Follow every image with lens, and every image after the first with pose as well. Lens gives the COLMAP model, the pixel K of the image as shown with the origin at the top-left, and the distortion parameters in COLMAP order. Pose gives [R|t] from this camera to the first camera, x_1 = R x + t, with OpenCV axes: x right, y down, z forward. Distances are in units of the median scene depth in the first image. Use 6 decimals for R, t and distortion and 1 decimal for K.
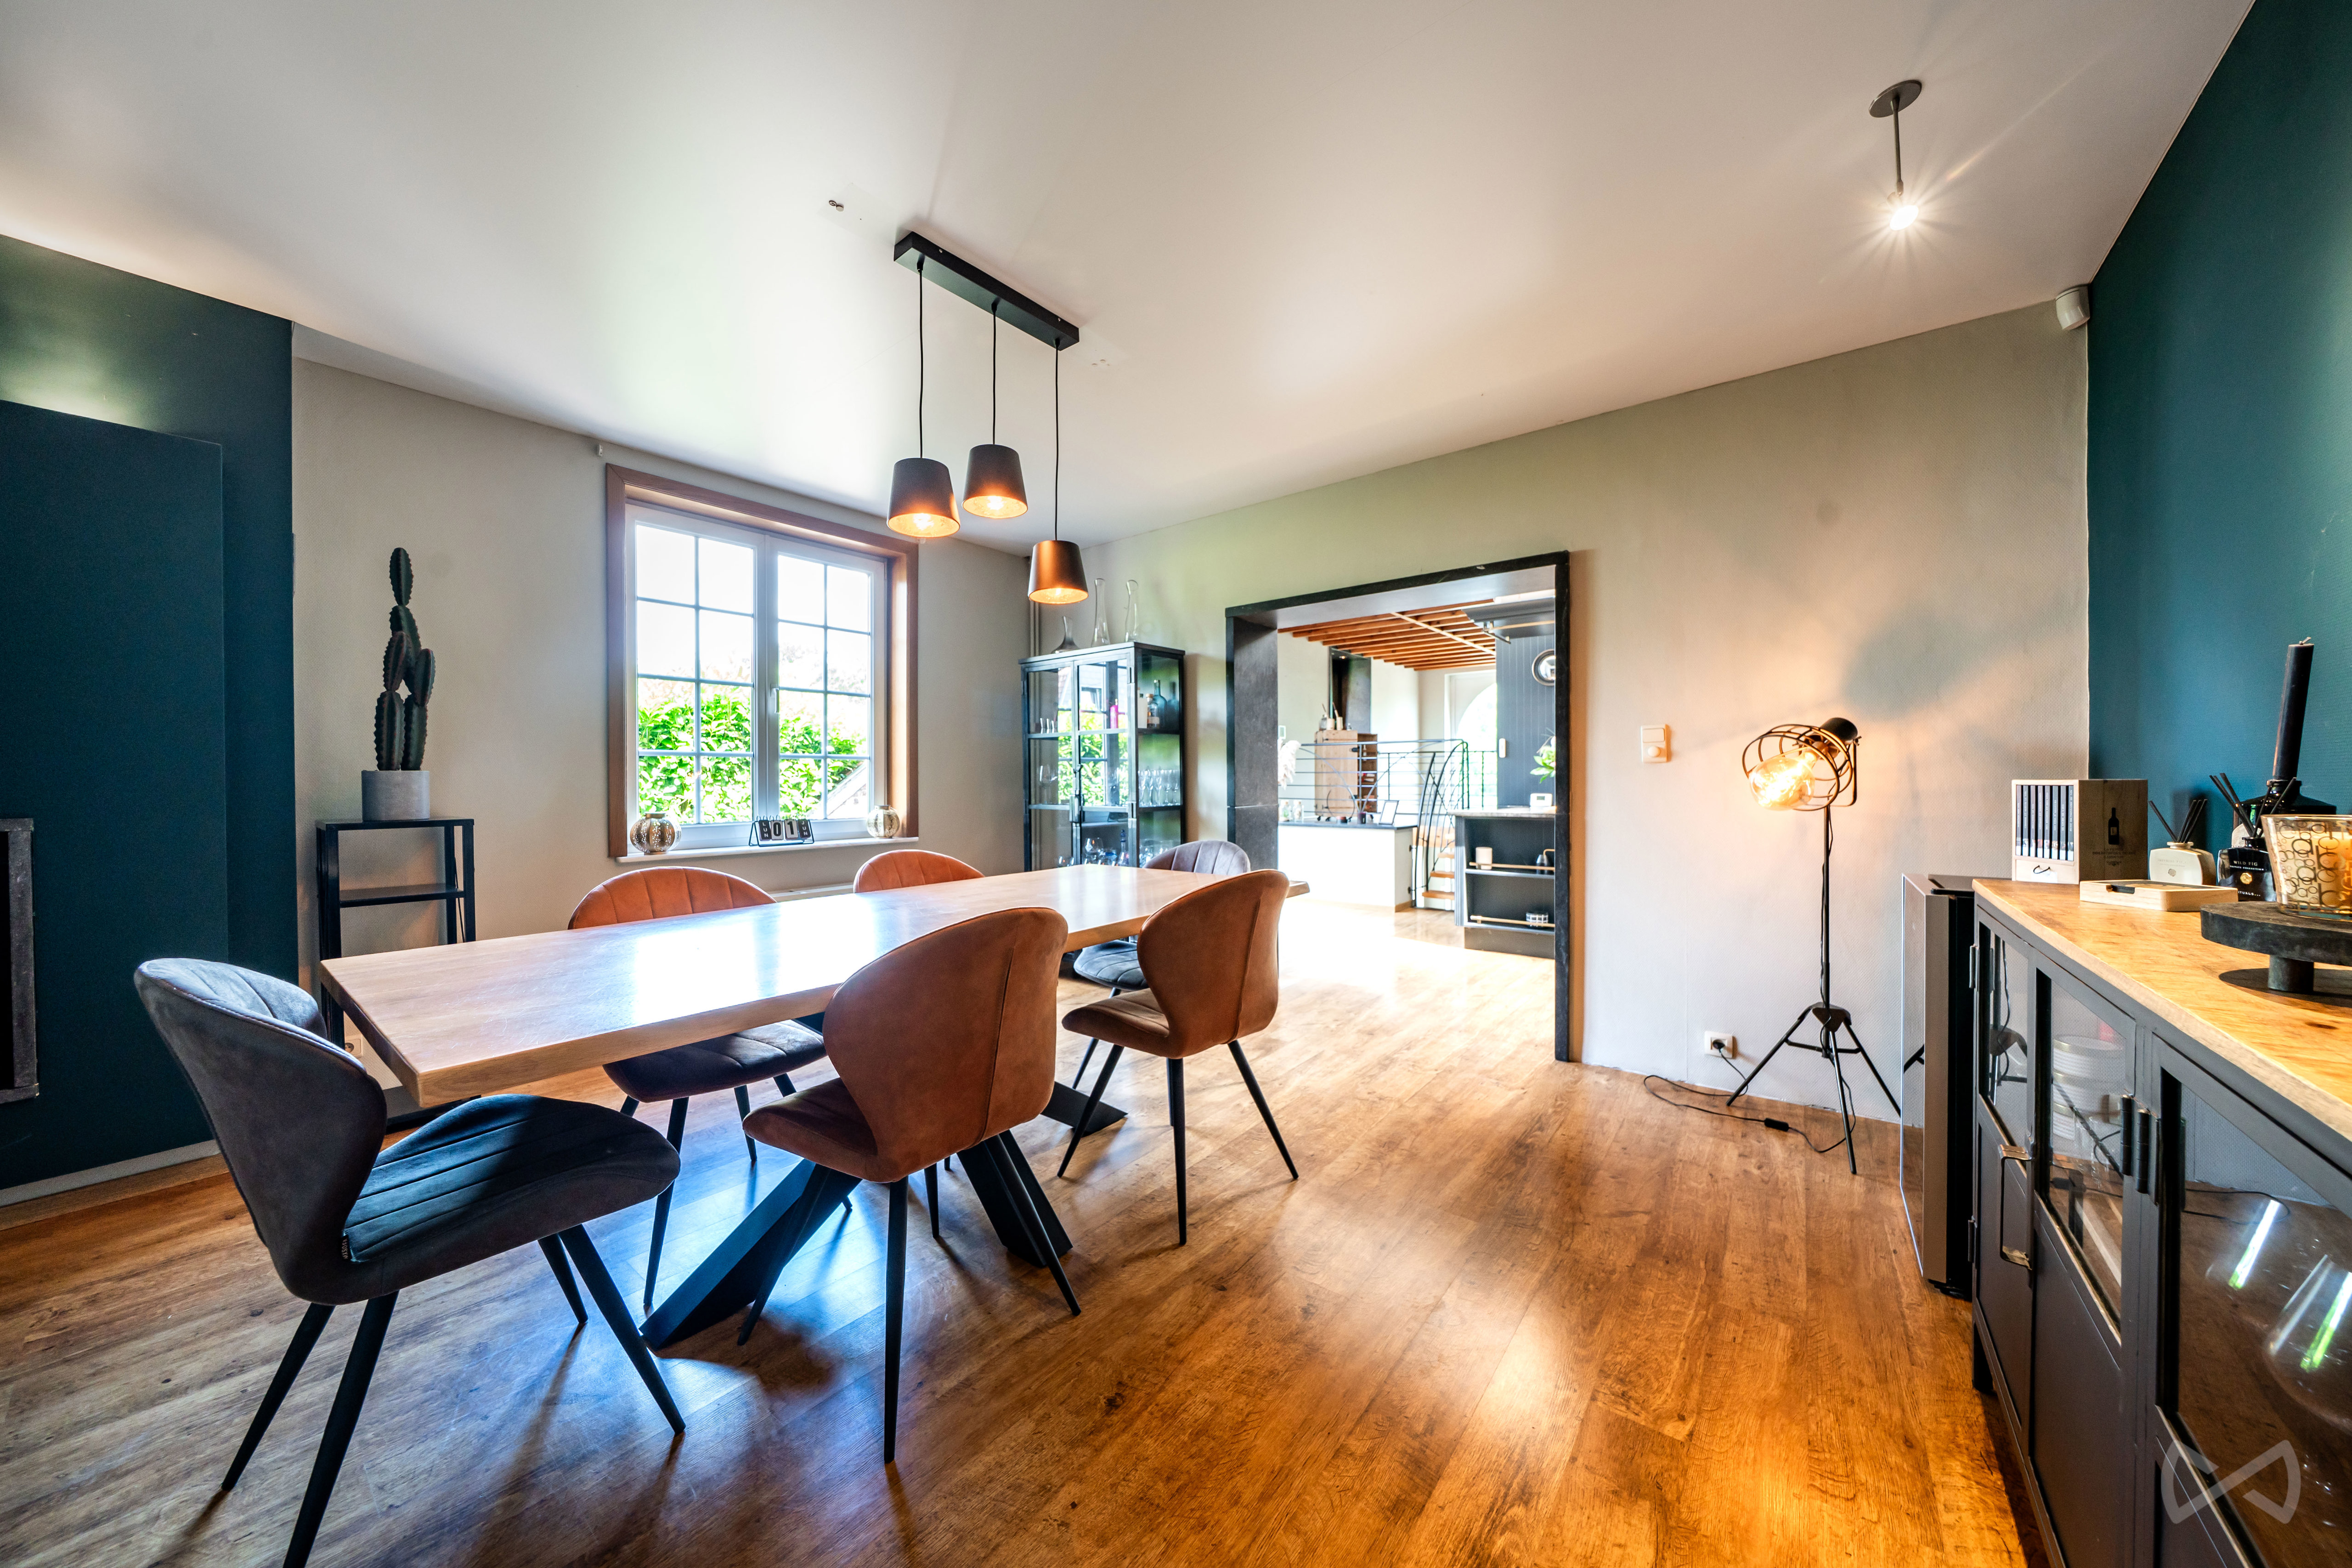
lens RADIAL K [[802.0, 0, 1188.6], [0, 802.0, 781.4], [0, 0, 1]] dist [-0.002434, -0.000222]
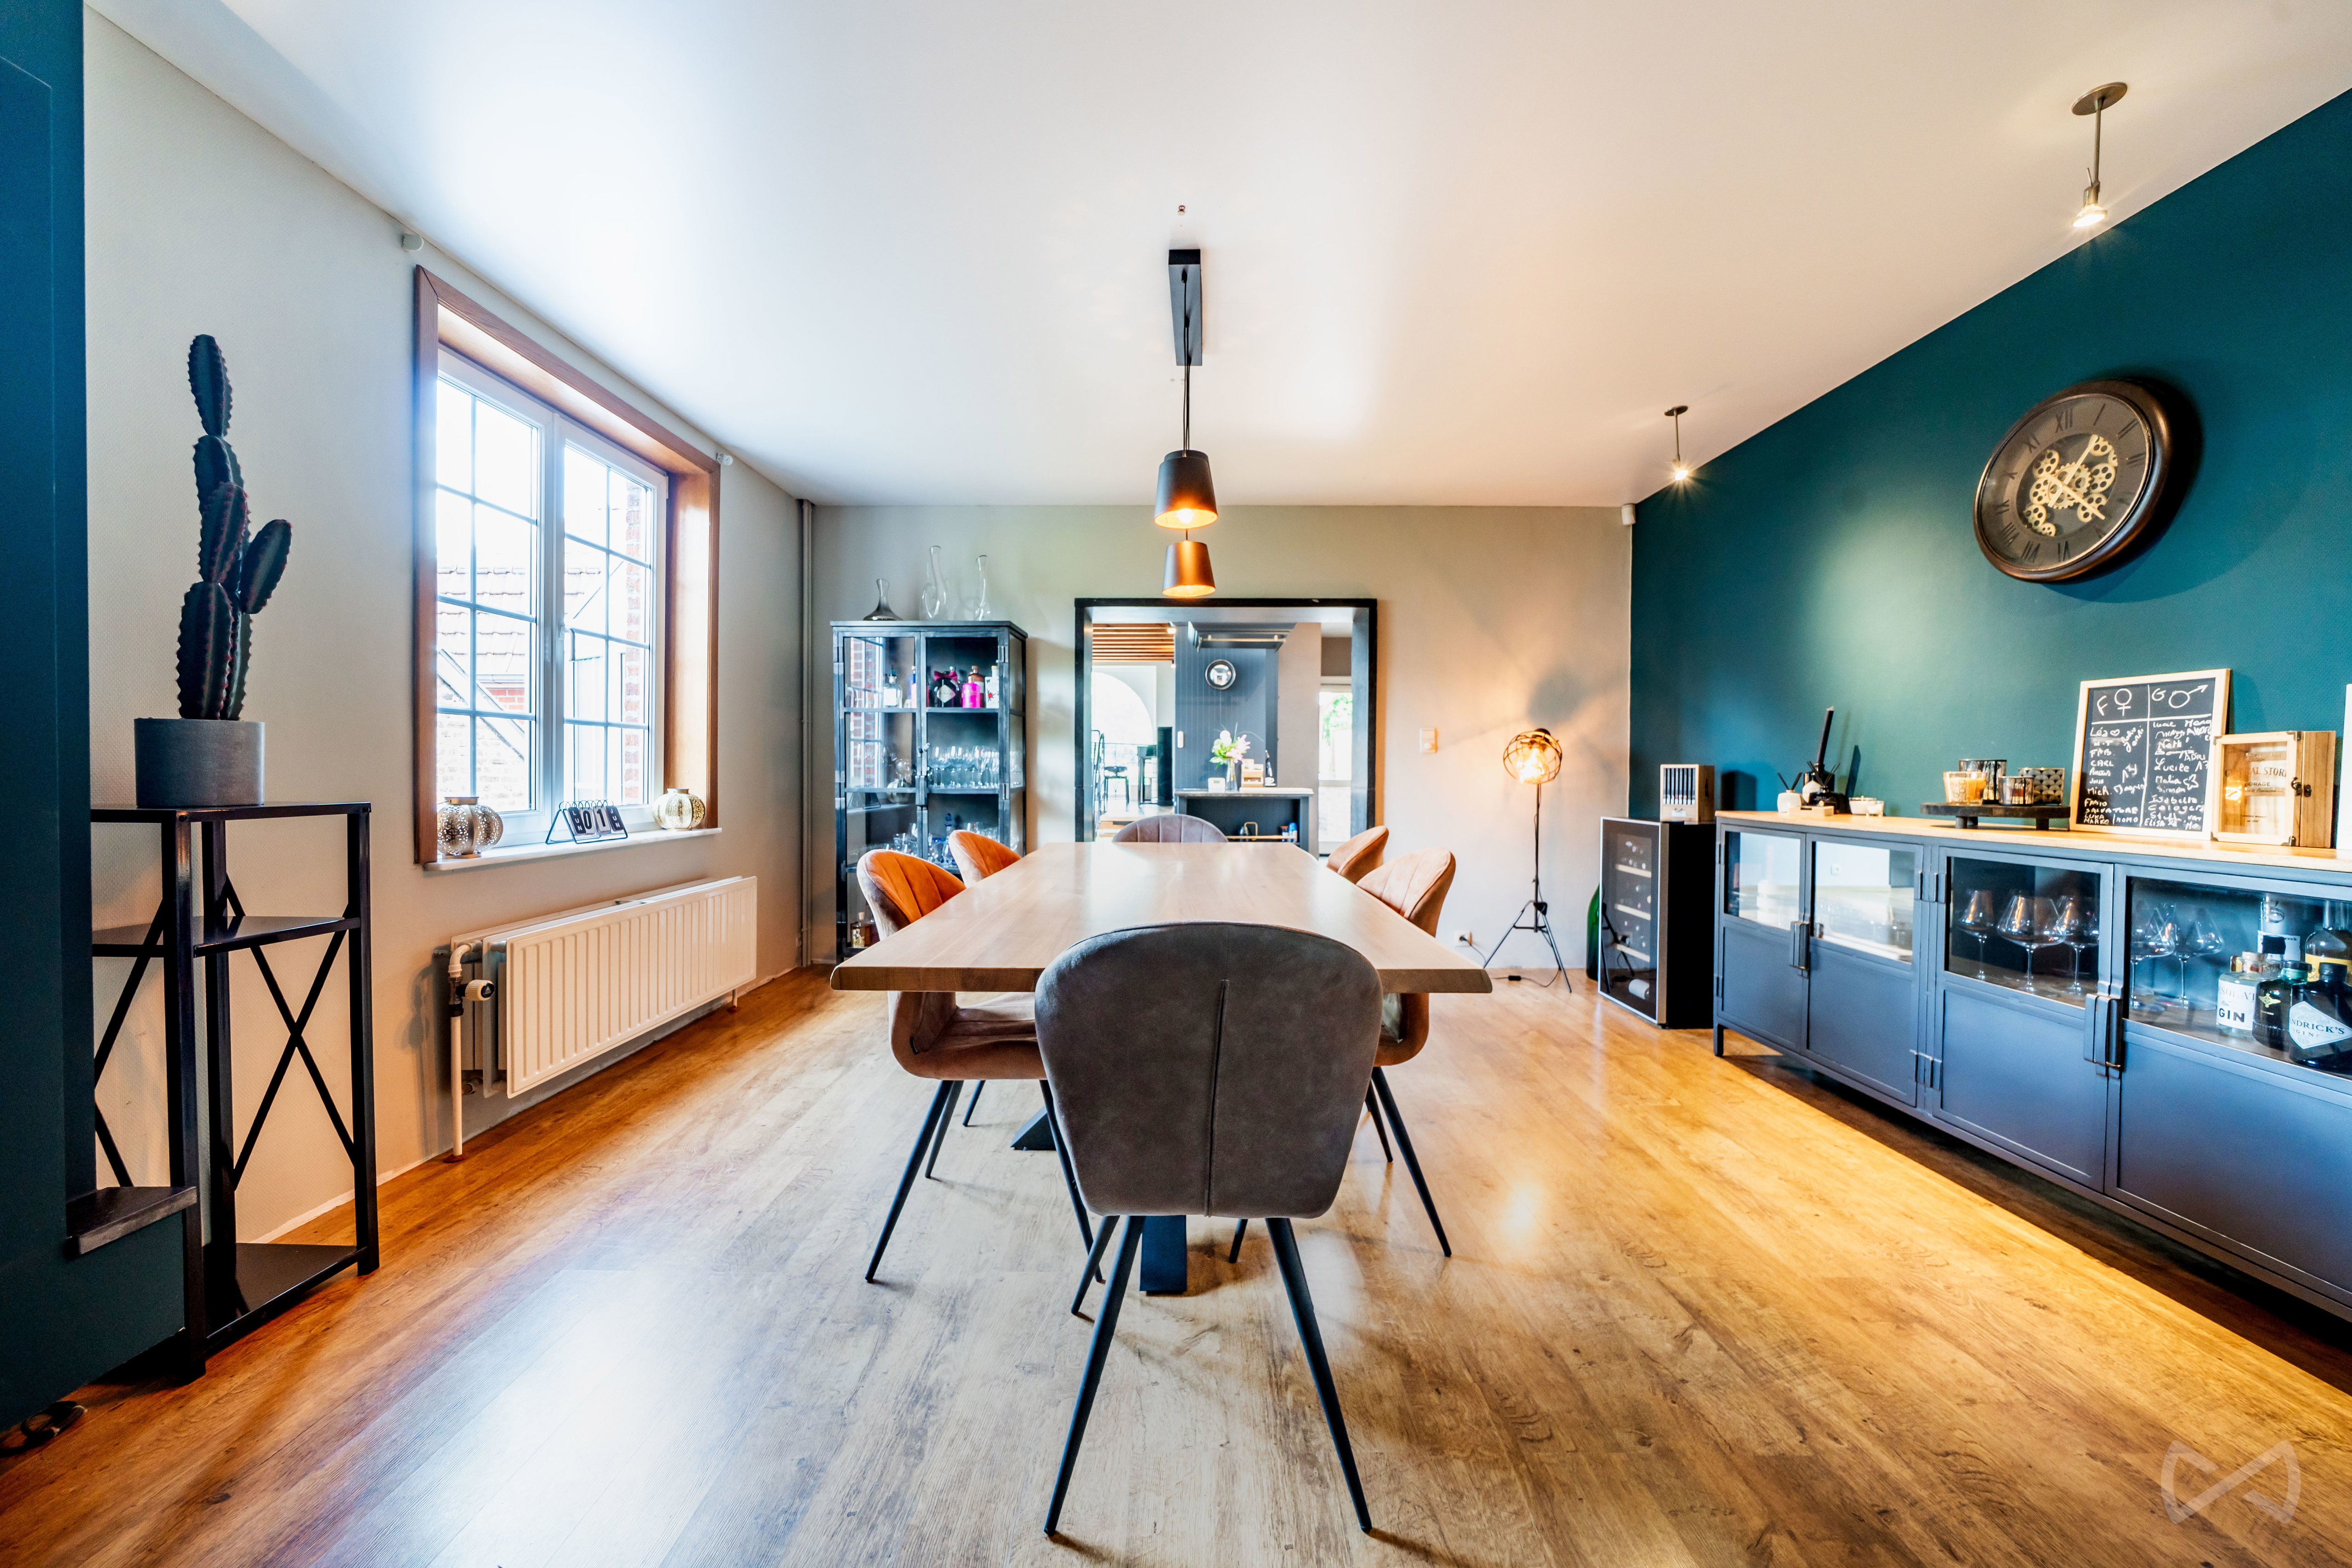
lens RADIAL K [[802.0, 0, 1216.3], [0, 802.0, 783.0], [0, 0, 1]] dist [-0.002434, -0.000222]
pose [[0.790981, -0.002137, 0.611837, -0.608014], [-0.006999, 0.999897, 0.012541, 0.015092], [-0.611800, -0.014202, 0.790885, 0.073241]]
